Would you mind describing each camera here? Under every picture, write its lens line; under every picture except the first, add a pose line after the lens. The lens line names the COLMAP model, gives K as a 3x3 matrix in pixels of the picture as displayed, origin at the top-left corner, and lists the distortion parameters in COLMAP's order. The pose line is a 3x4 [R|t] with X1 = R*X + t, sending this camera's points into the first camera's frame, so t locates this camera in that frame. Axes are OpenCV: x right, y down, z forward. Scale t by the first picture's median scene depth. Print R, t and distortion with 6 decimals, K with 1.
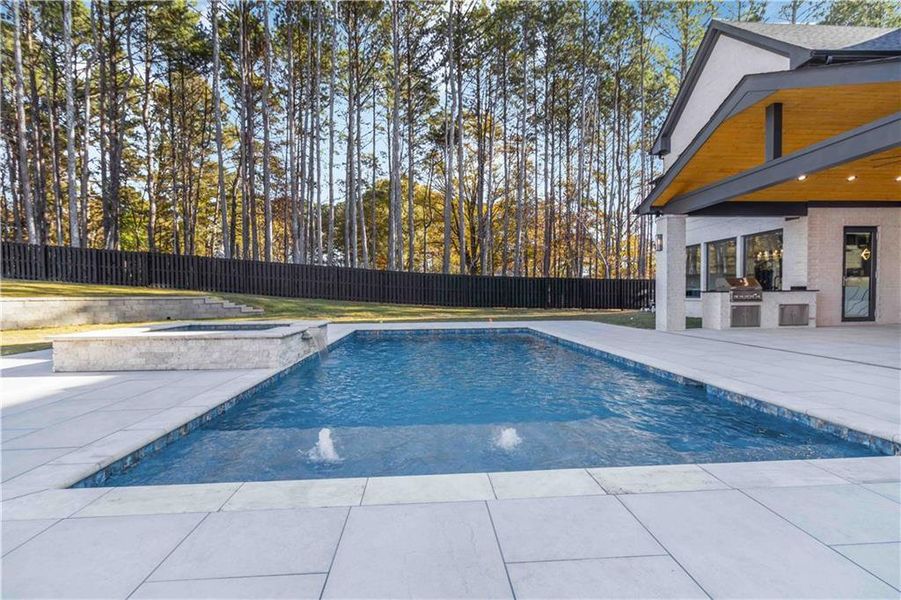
lens RADIAL K [[417.0, 0, 448.4], [0, 417.0, 300.8], [0, 0, 1]] dist [-0.004476, 0.000302]
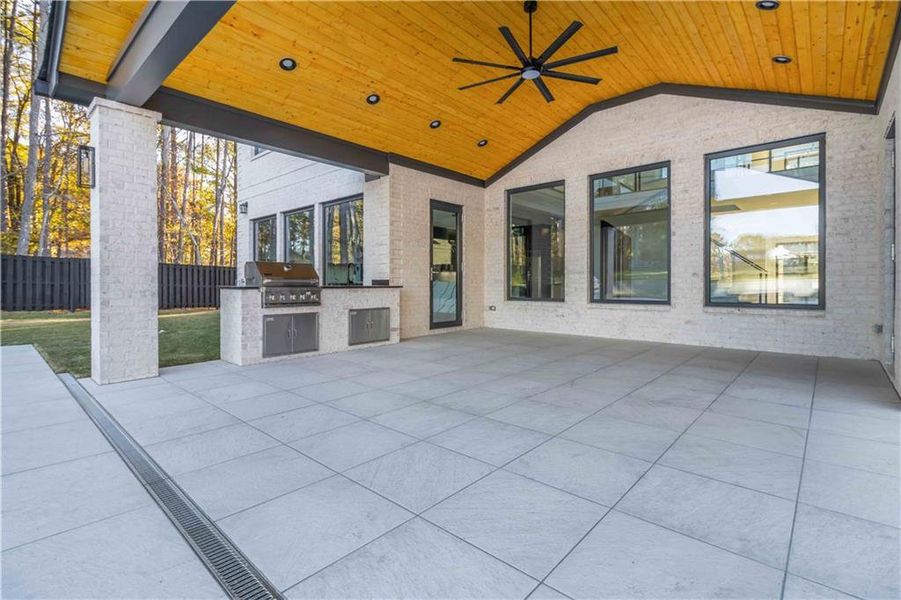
lens RADIAL K [[417.0, 0, 451.2], [0, 417.0, 292.5], [0, 0, 1]] dist [-0.004476, 0.000302]
pose [[0.713966, -0.005820, 0.700156, 0.463784], [0.011854, 0.999923, -0.003776, -0.011281], [-0.700080, 0.010995, 0.713980, 0.453183]]
